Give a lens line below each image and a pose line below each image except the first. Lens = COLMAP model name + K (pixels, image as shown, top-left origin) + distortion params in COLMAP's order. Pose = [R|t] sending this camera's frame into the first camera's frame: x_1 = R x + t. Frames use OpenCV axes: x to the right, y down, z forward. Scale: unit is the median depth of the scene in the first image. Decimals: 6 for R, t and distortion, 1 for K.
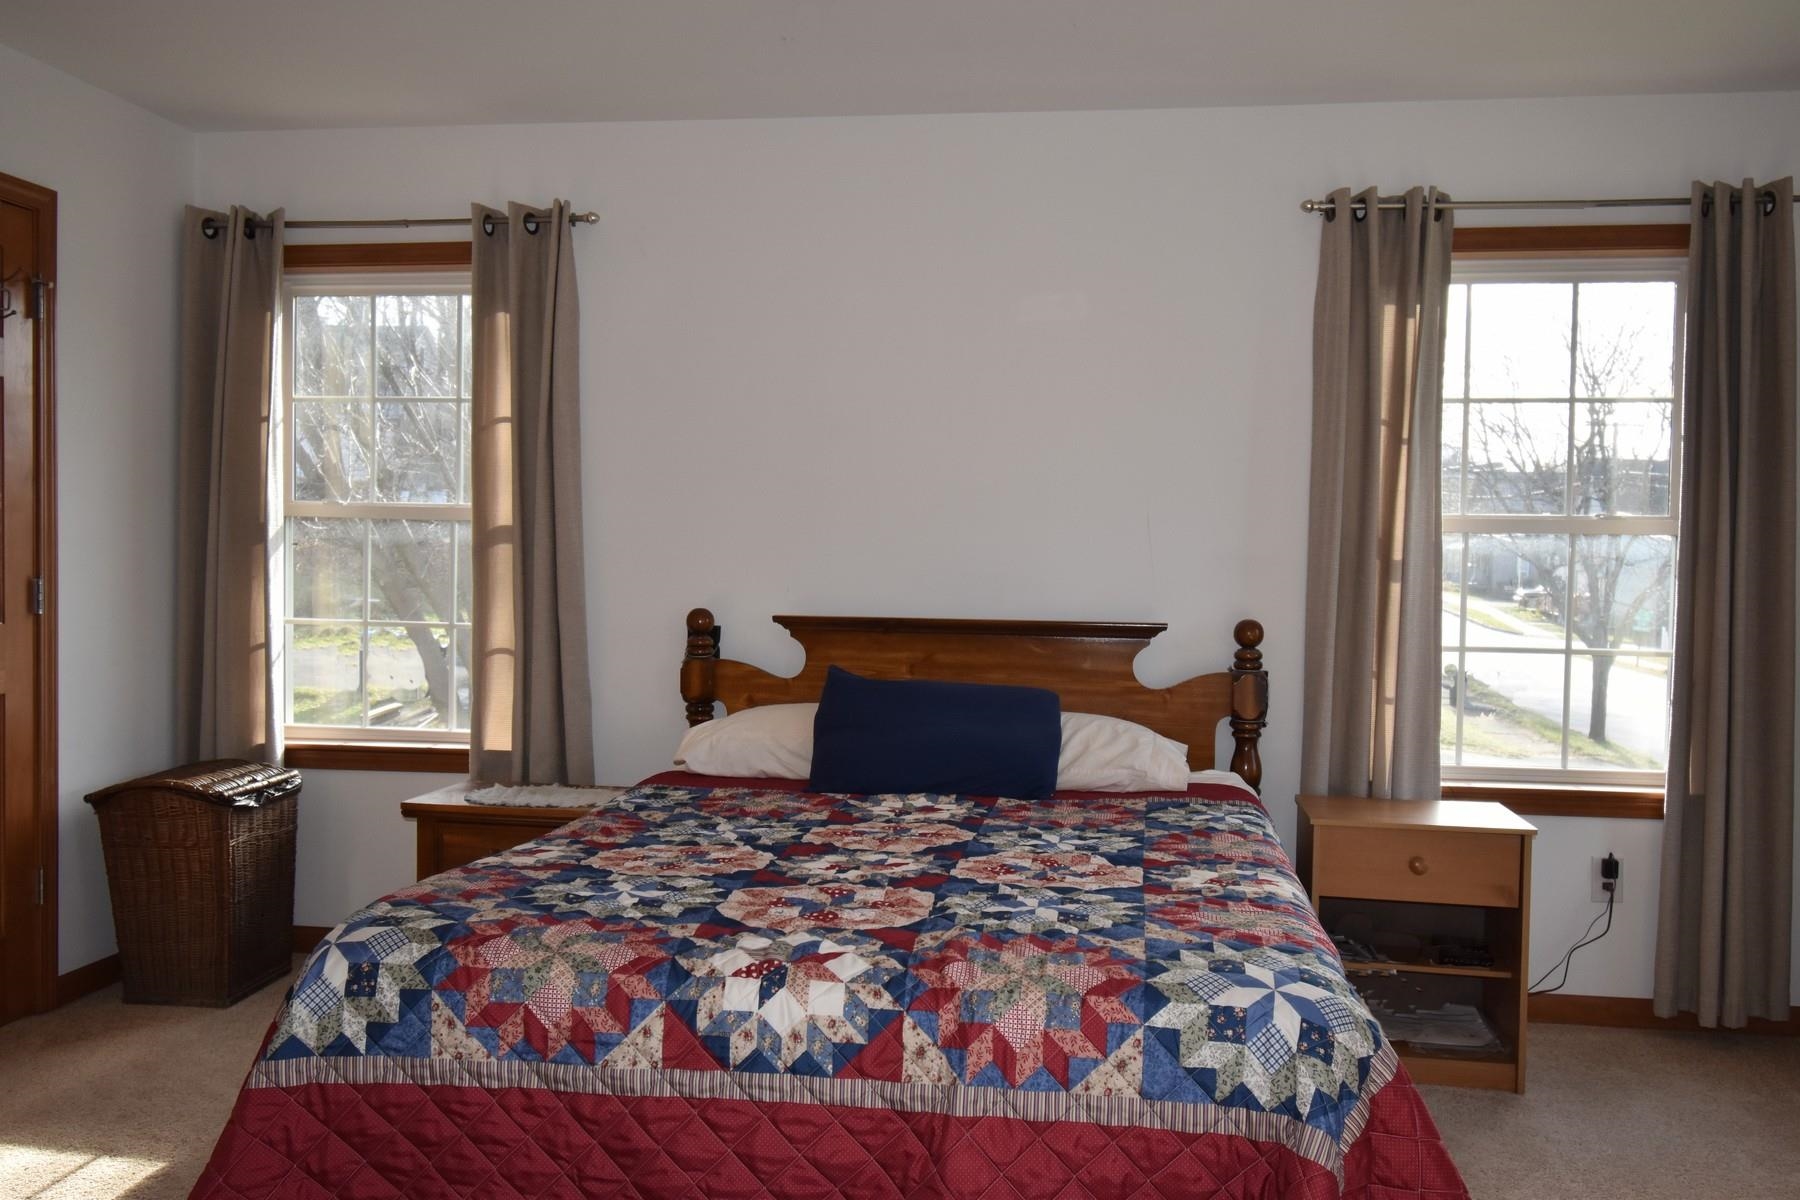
lens RADIAL K [[1513.5, 0, 913.5], [0, 1513.5, 609.7], [0, 0, 1]] dist [0.001284, -0.003416]
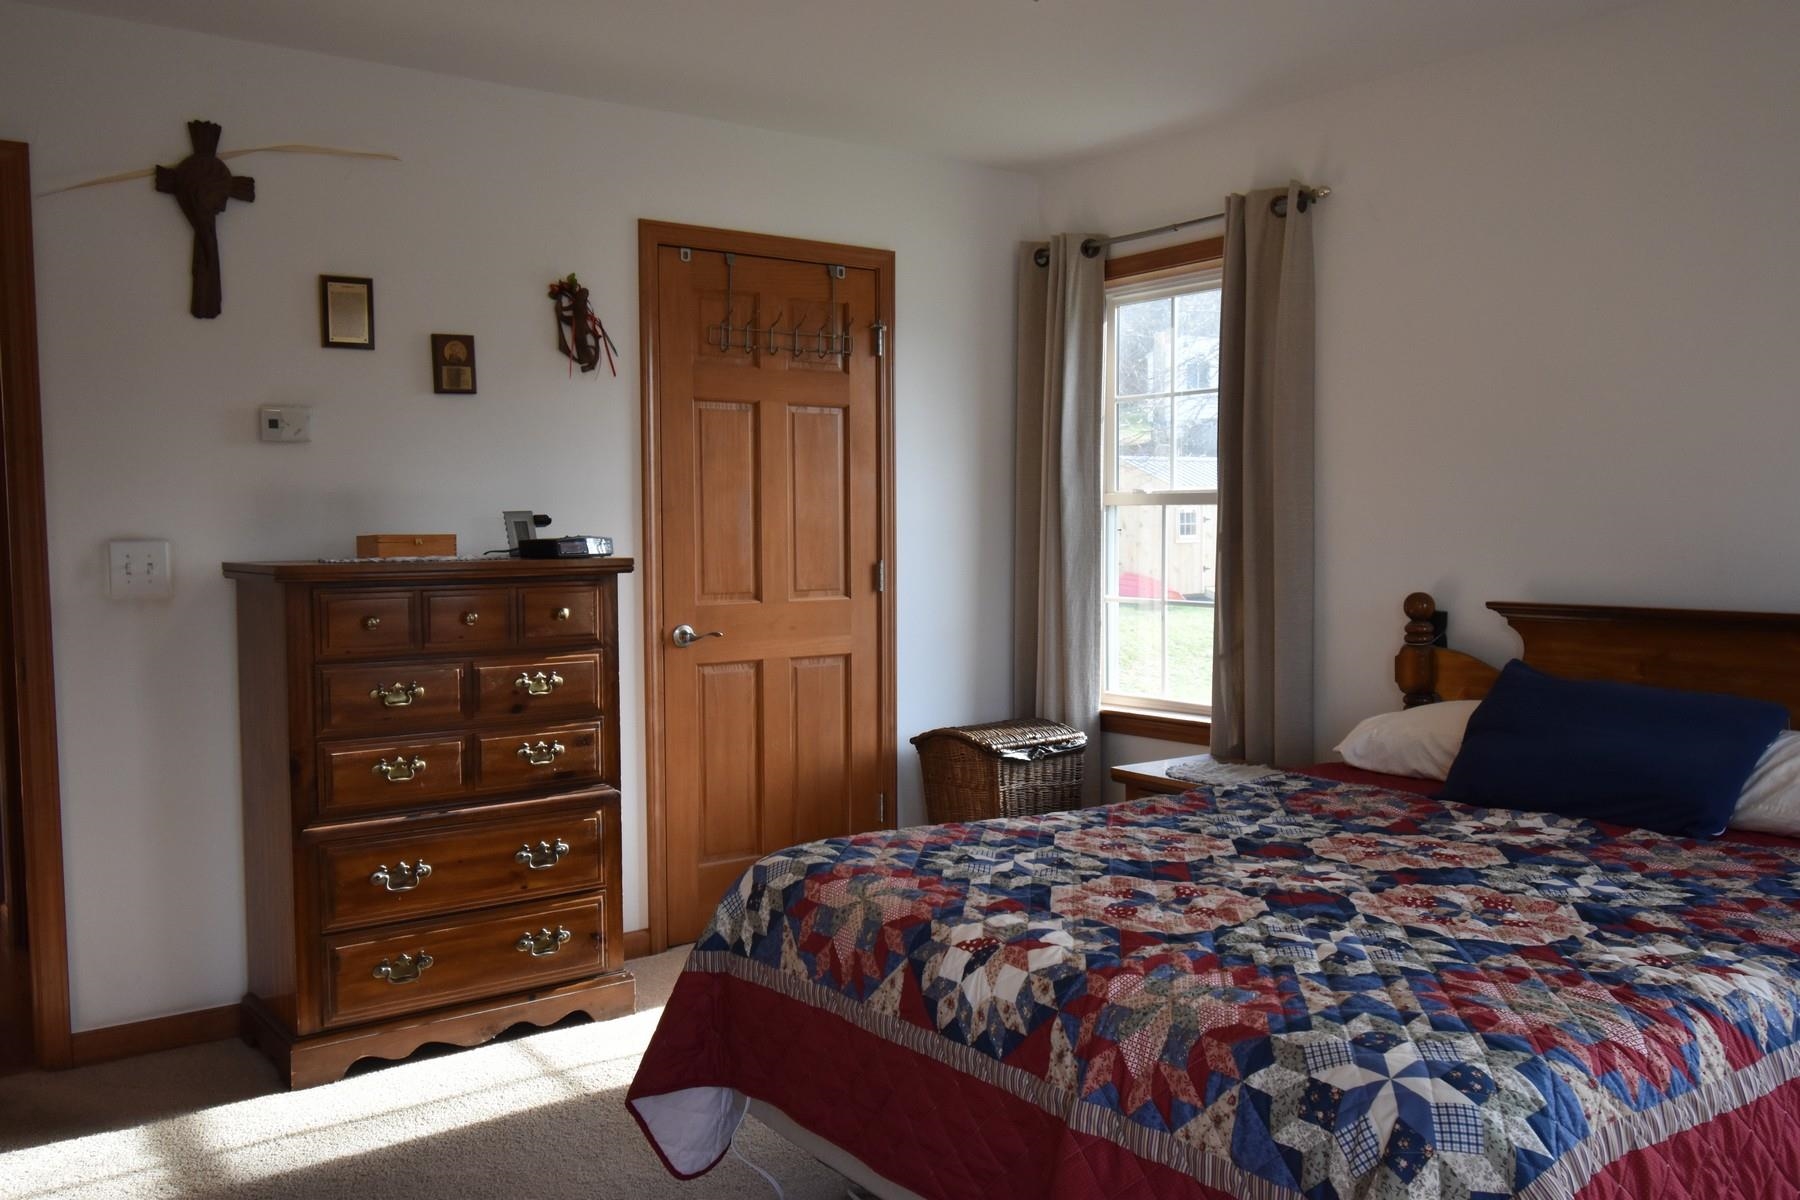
lens RADIAL K [[1513.5, 0, 892.7], [0, 1513.5, 598.2], [0, 0, 1]] dist [0.001284, -0.003416]
pose [[0.697574, 0.014770, -0.716360, 0.596452], [-0.007718, 0.999884, 0.013100, -0.013694], [0.716471, -0.003609, 0.697608, 0.232362]]
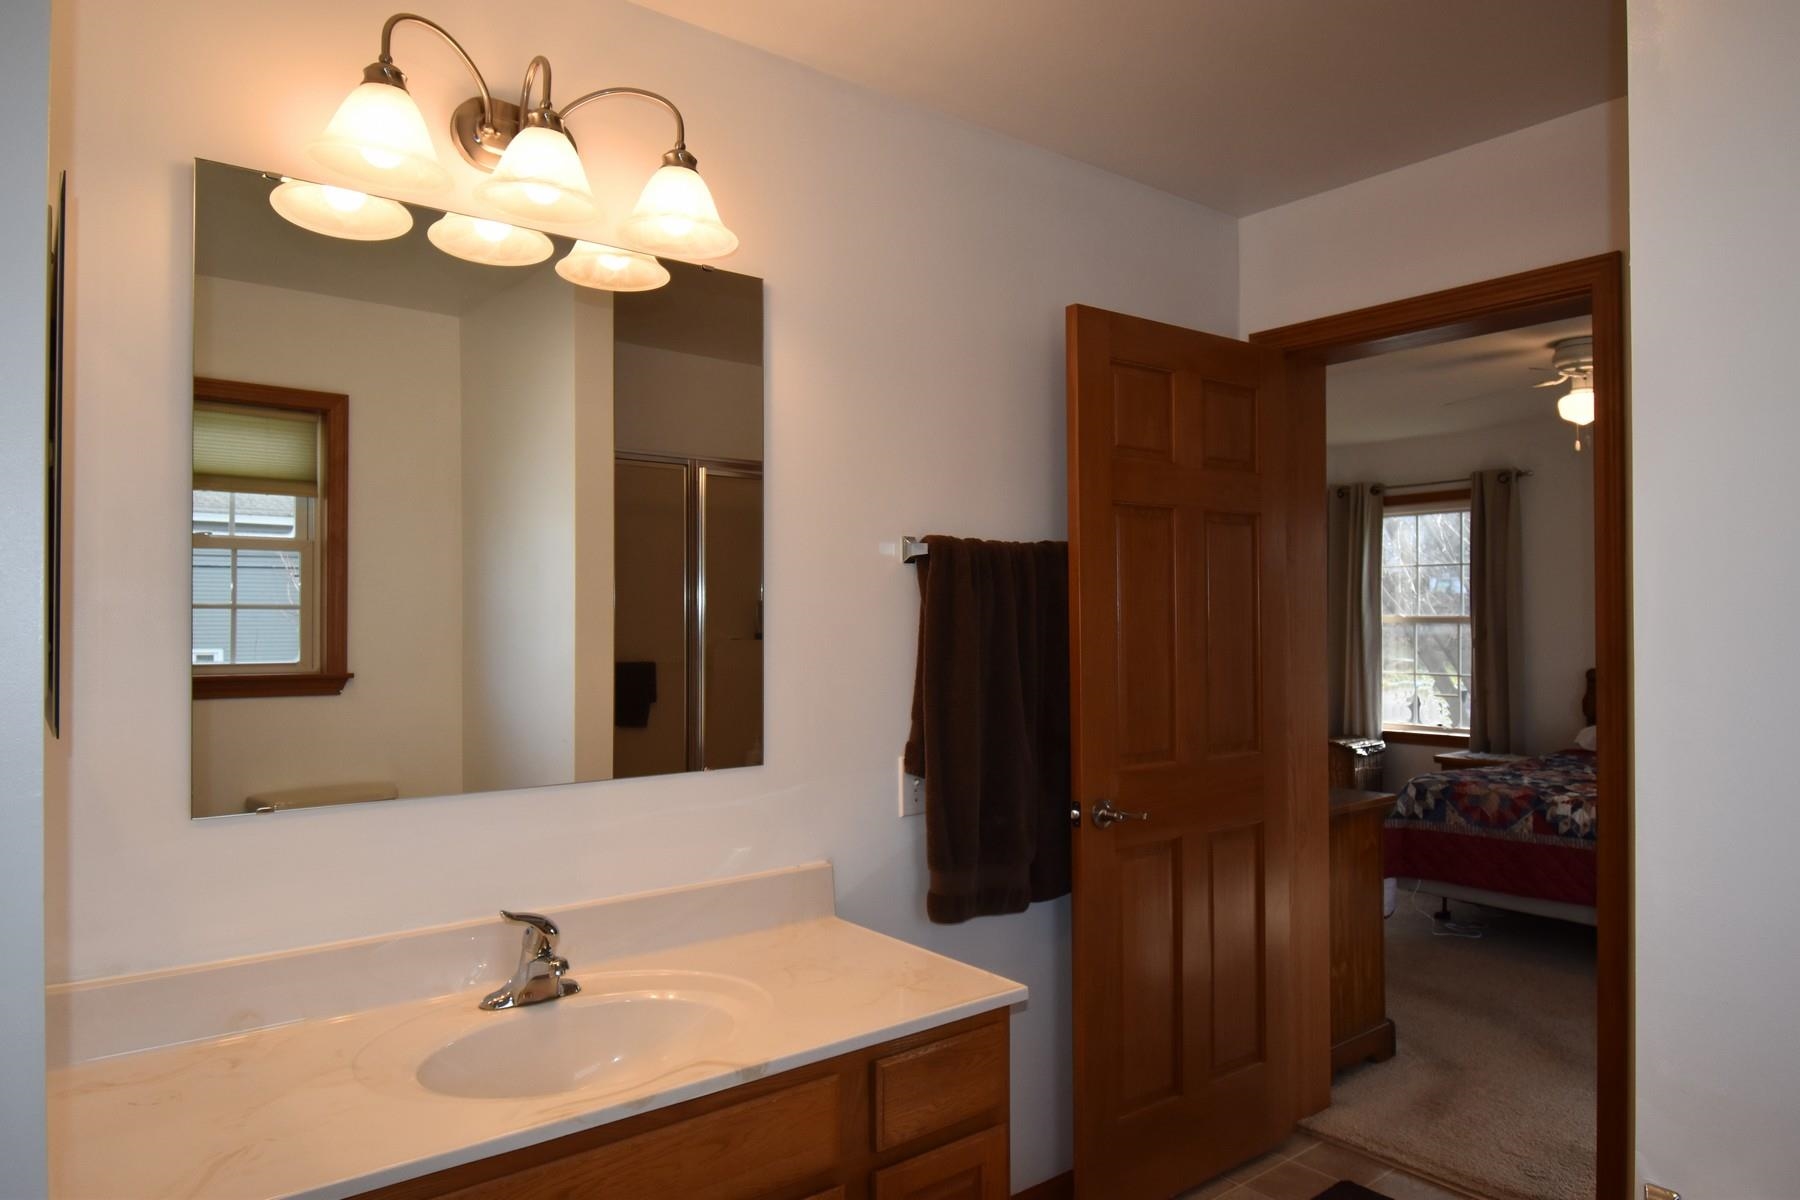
lens RADIAL K [[1152.7, 0, 900.5], [0, 1152.7, 603.6], [0, 0, 1]] dist [0.000069, 0.001260]
pose [[0.726755, -0.027215, -0.686357, 0.450677], [-0.009793, 0.998703, -0.049970, -0.002788], [0.686827, 0.043037, 0.725546, -1.343730]]
